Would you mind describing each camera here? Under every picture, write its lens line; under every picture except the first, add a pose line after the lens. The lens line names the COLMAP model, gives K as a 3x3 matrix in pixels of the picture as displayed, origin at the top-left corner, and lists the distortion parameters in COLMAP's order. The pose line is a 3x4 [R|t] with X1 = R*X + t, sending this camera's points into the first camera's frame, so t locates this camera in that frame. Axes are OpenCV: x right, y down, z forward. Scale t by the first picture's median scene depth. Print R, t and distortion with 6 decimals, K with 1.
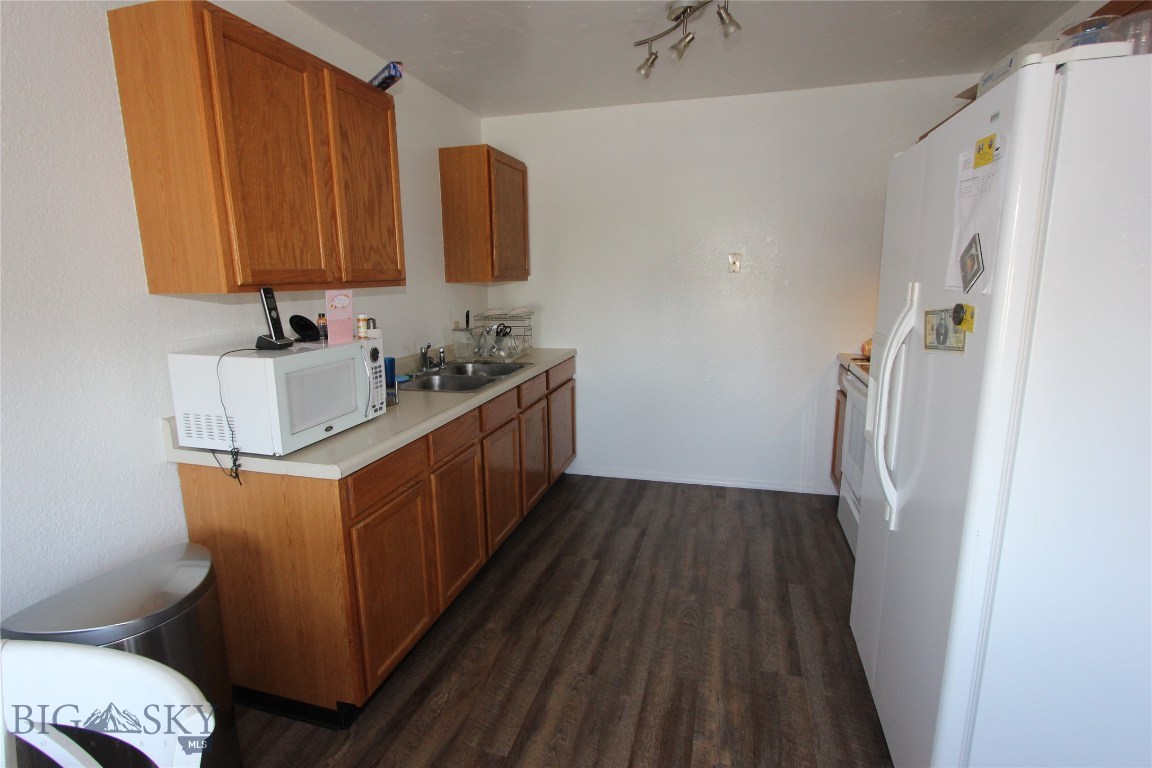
lens RADIAL K [[564.1, 0, 572.0], [0, 564.1, 380.1], [0, 0, 1]] dist [-0.016854, 0.000183]
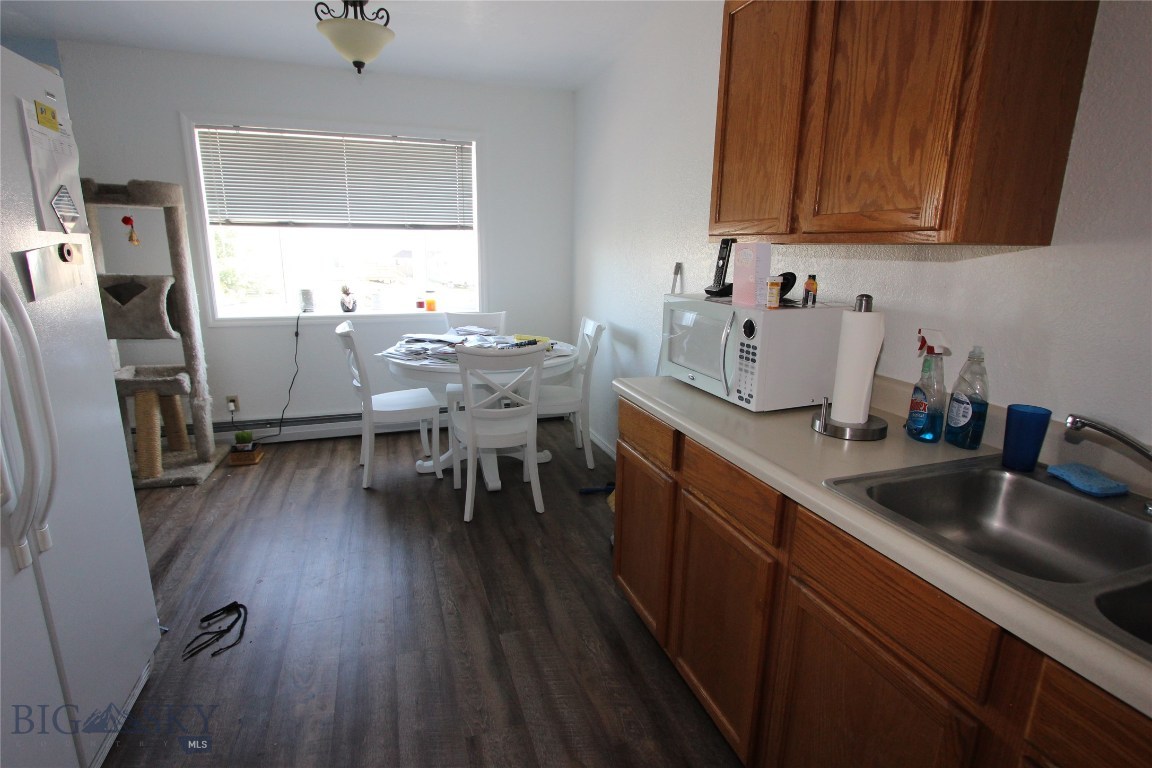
lens RADIAL K [[564.1, 0, 574.2], [0, 564.1, 381.1], [0, 0, 1]] dist [-0.016854, 0.000183]
pose [[-0.822148, 0.132657, -0.553602, 0.217502], [-0.112755, 0.915257, 0.386769, -0.192715], [0.557996, 0.380403, -0.737519, 1.123193]]
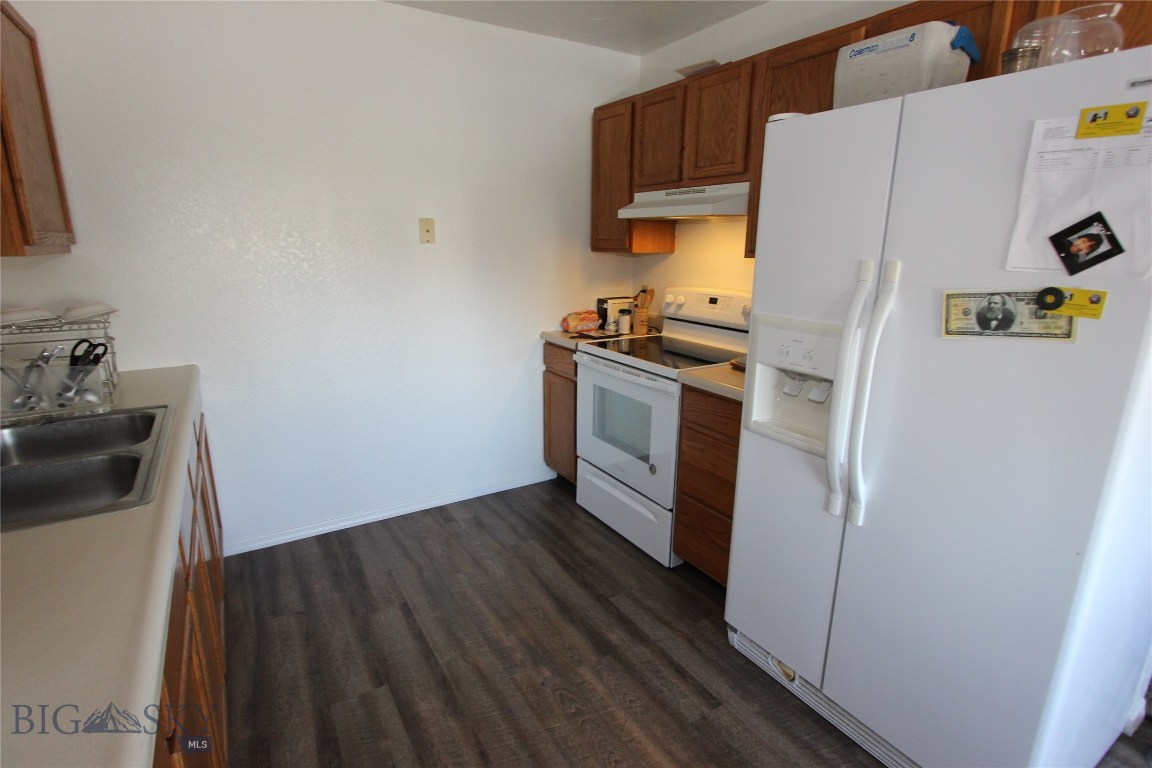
lens RADIAL K [[564.1, 0, 575.5], [0, 564.1, 388.1], [0, 0, 1]] dist [-0.016854, 0.000183]
pose [[0.673764, -0.166940, 0.719842, -0.227484], [0.119235, 0.985942, 0.117048, -0.074780], [-0.729263, 0.006968, 0.684198, 0.408411]]
